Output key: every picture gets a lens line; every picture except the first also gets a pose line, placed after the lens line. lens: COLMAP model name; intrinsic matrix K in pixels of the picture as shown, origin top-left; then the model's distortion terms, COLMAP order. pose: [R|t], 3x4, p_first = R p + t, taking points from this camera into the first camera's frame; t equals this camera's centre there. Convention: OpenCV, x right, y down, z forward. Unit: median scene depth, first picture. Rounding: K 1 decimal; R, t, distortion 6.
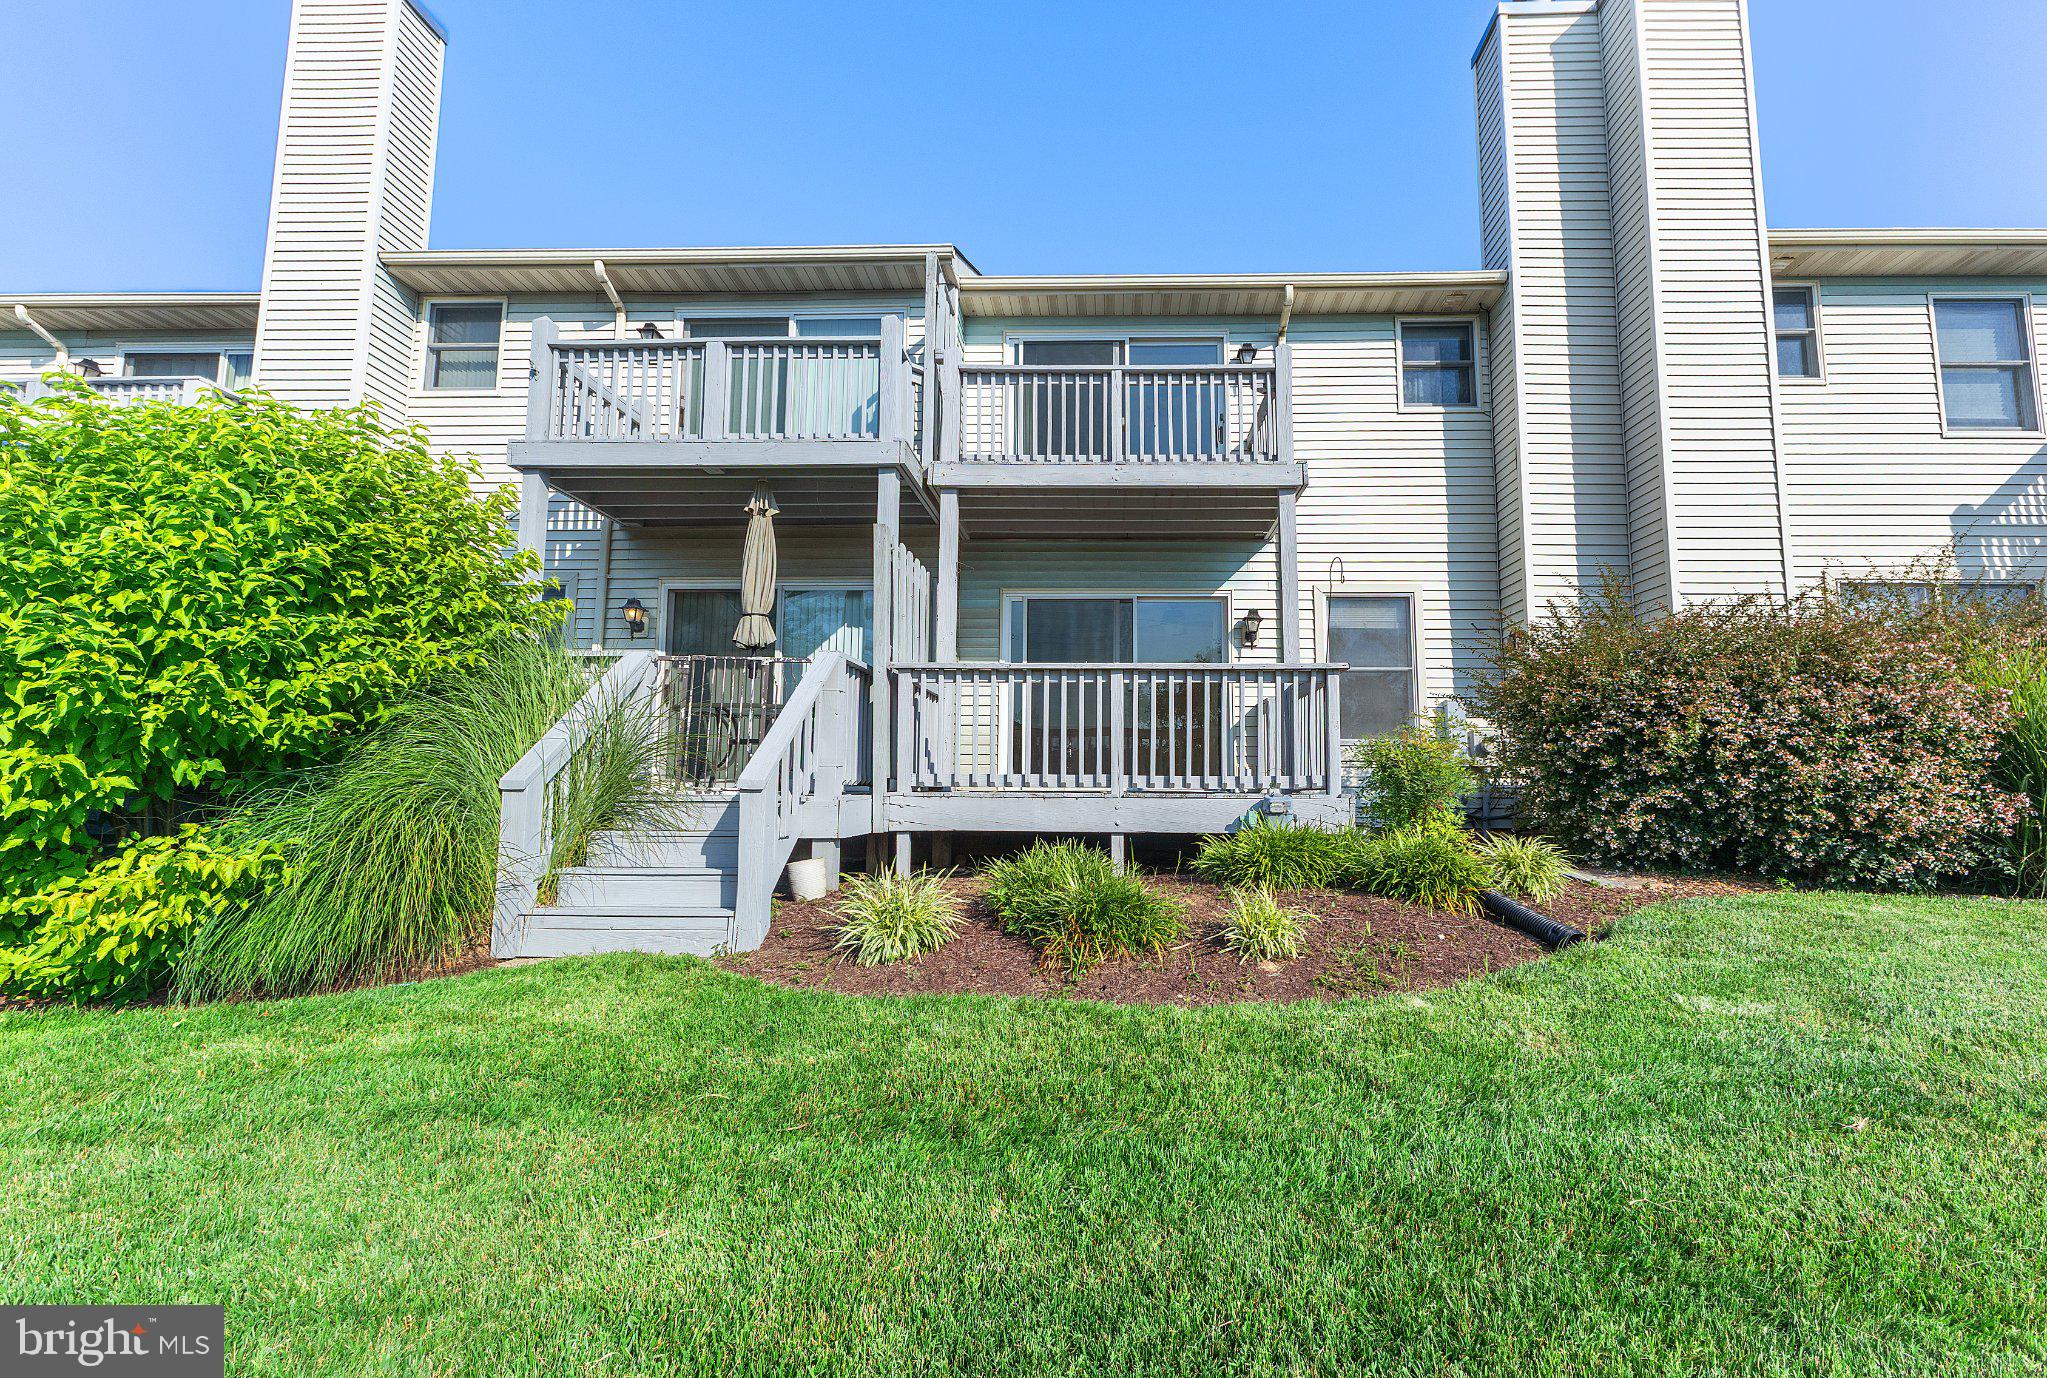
lens RADIAL K [[879.5, 0, 1017.5], [0, 879.5, 677.0], [0, 0, 1]] dist [0.001021, -0.000009]
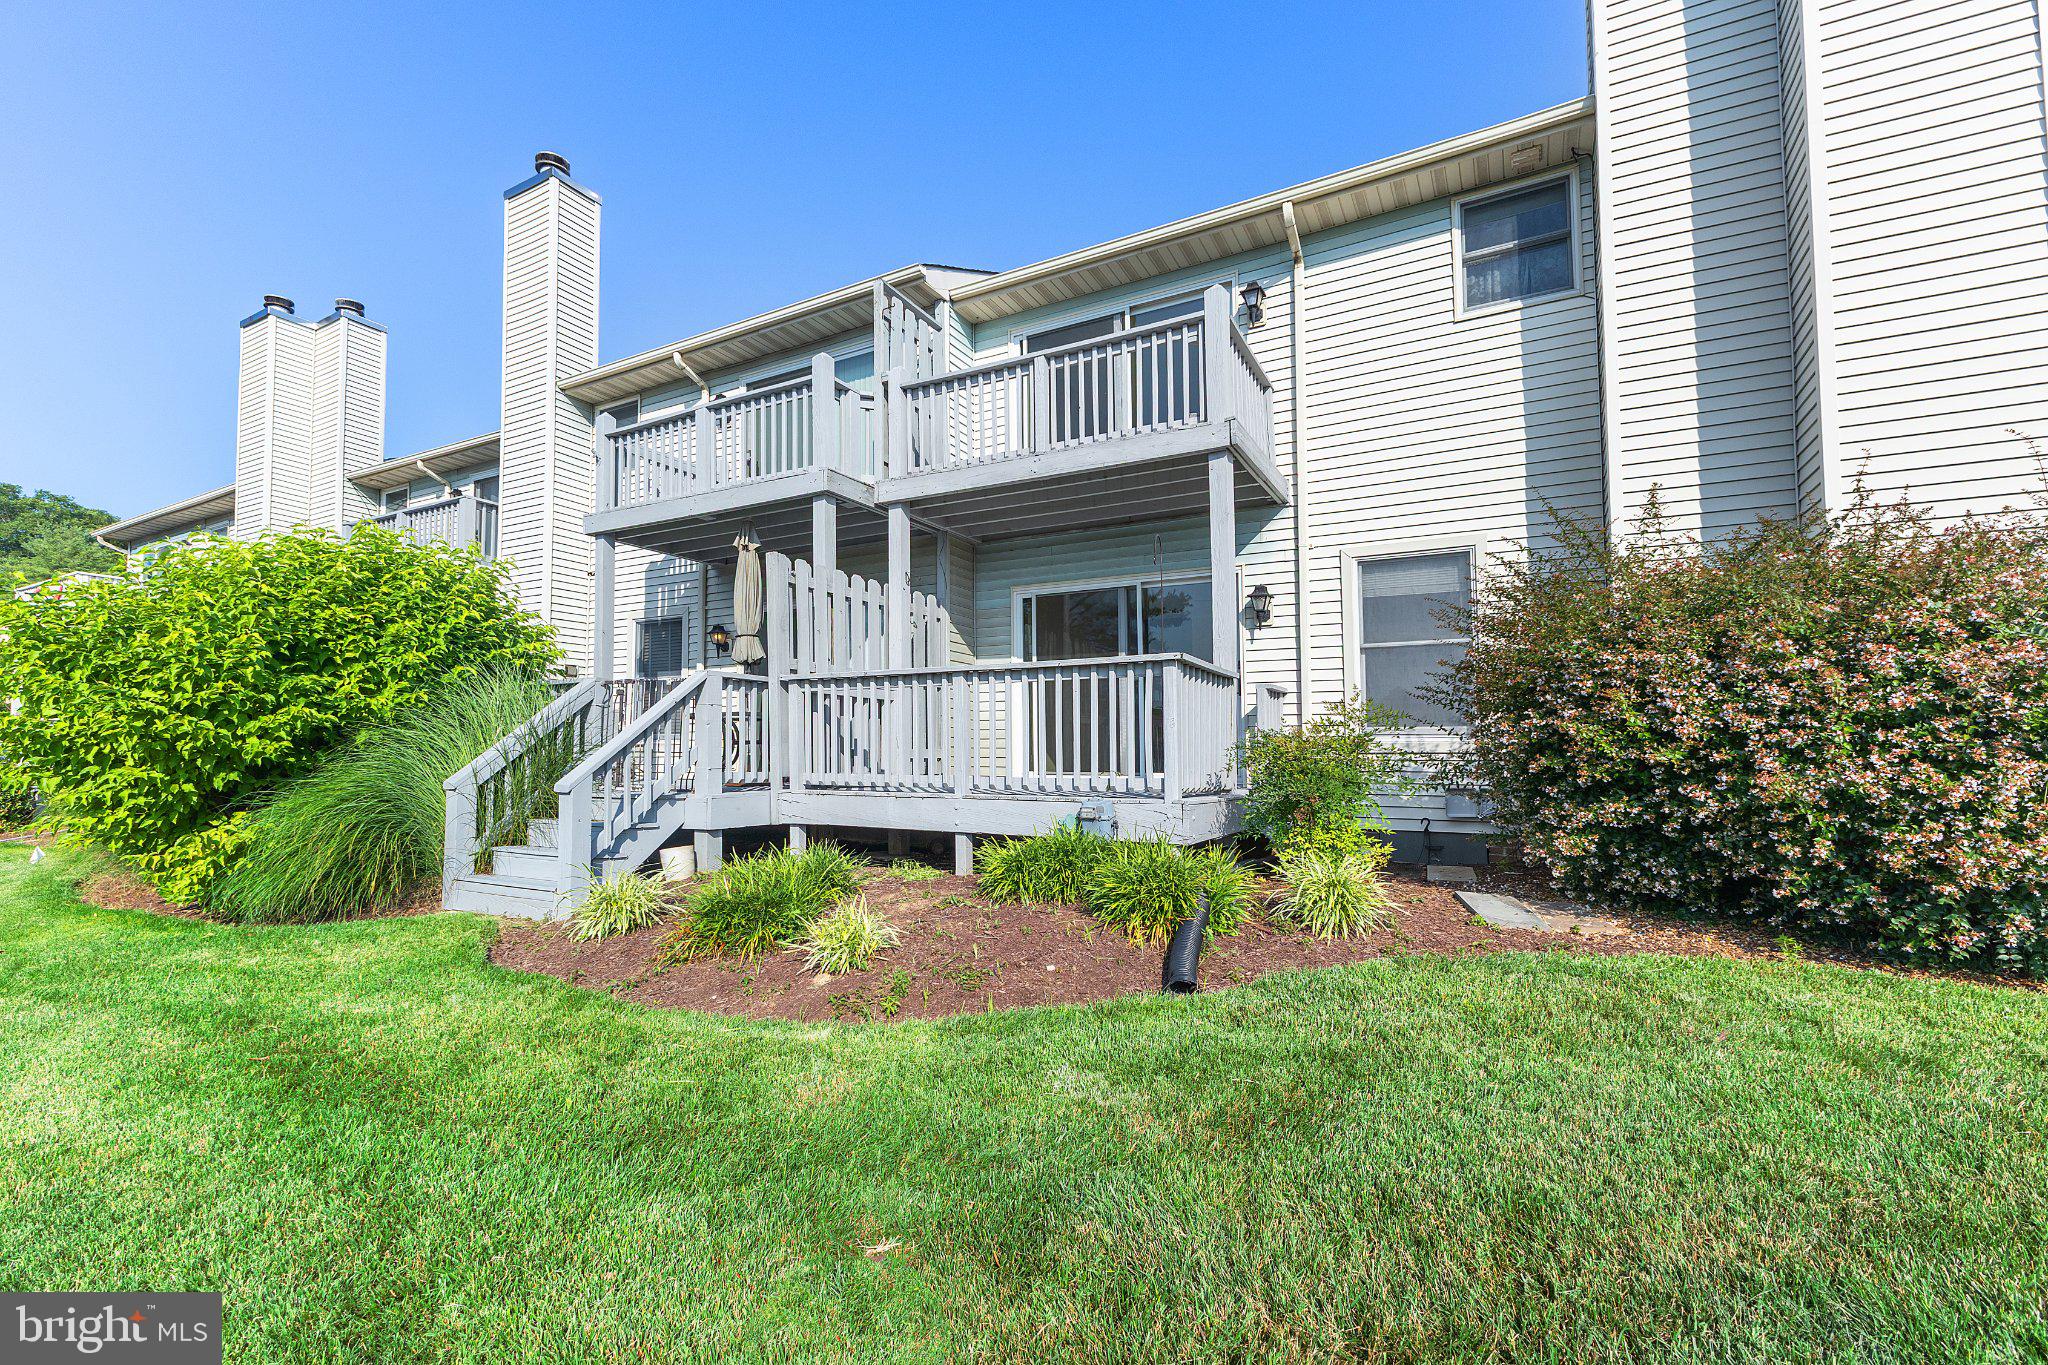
lens RADIAL K [[895.4, 0, 1004.1], [0, 895.4, 690.8], [0, 0, 1]] dist [0.004595, -0.001808]
pose [[0.887973, -0.040244, -0.458131, 0.463811], [0.052673, 0.998508, 0.014382, 0.001032], [0.456868, -0.036902, 0.888769, 0.085520]]
